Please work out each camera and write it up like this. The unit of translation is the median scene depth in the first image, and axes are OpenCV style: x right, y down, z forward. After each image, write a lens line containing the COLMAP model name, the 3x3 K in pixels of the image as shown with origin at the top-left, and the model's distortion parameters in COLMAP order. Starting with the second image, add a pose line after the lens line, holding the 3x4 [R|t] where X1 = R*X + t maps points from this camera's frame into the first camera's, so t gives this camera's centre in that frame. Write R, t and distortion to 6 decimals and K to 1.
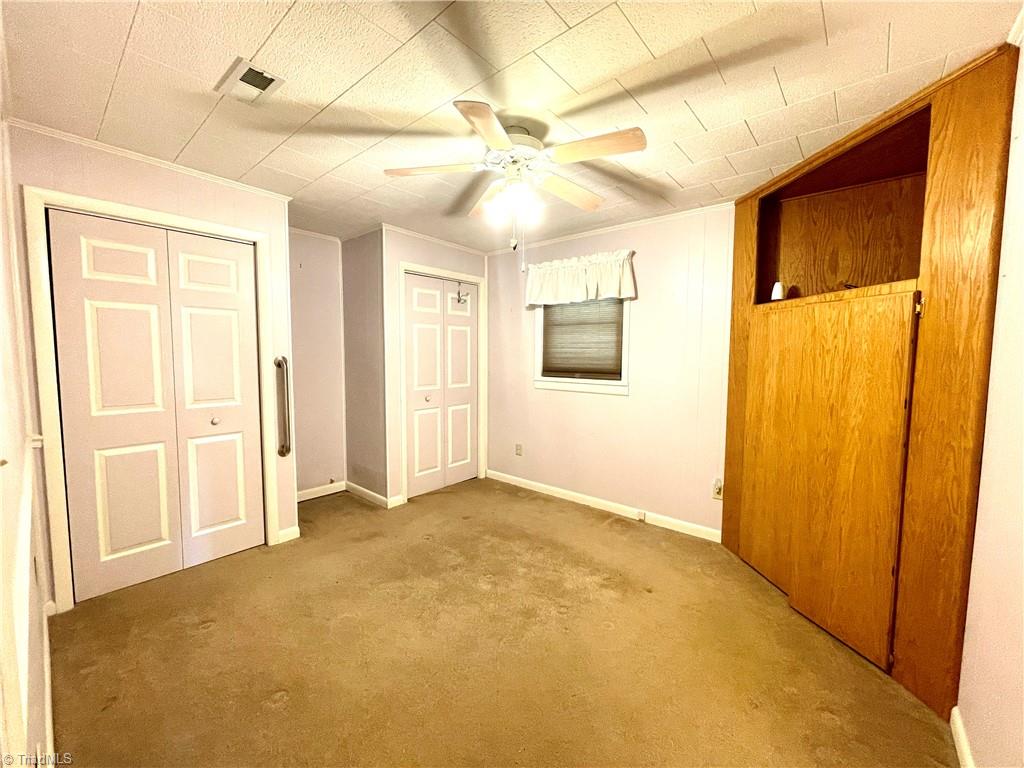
lens RADIAL K [[414.8, 0, 508.8], [0, 414.8, 380.9], [0, 0, 1]] dist [-0.004026, -0.000262]
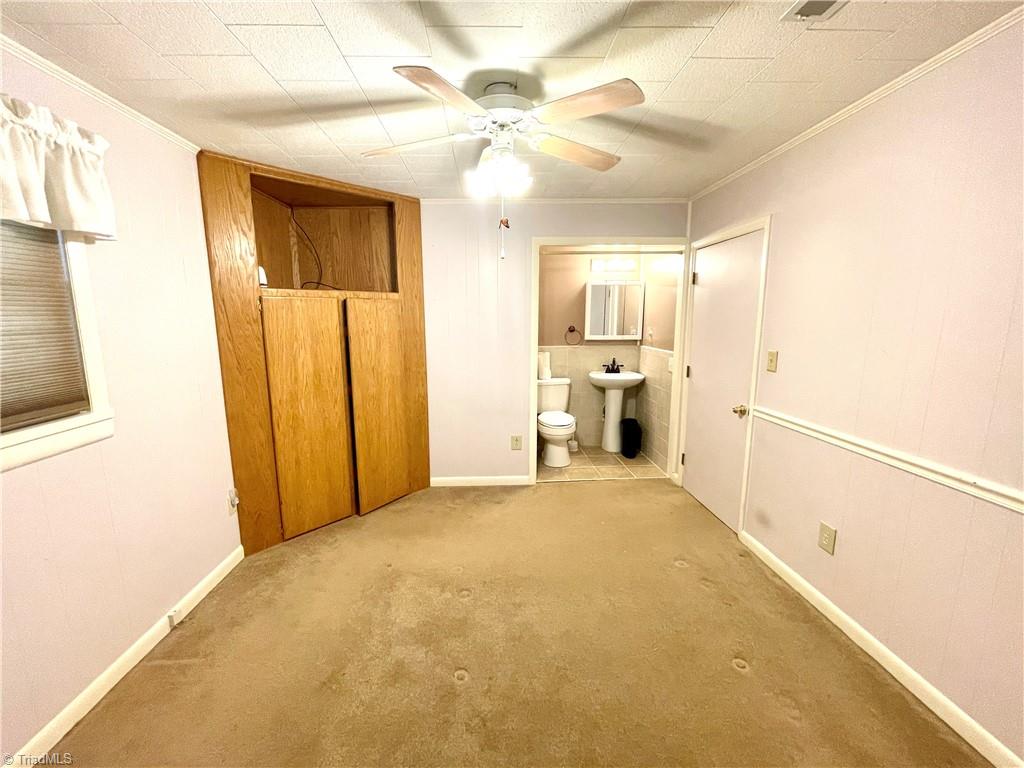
lens RADIAL K [[414.8, 0, 508.8], [0, 414.8, 380.9], [0, 0, 1]] dist [-0.004026, -0.000262]
pose [[-0.692677, -0.115164, 0.711994, -0.525223], [0.052256, 0.976562, 0.208796, -0.144239], [-0.719353, 0.181834, -0.670424, 1.294665]]
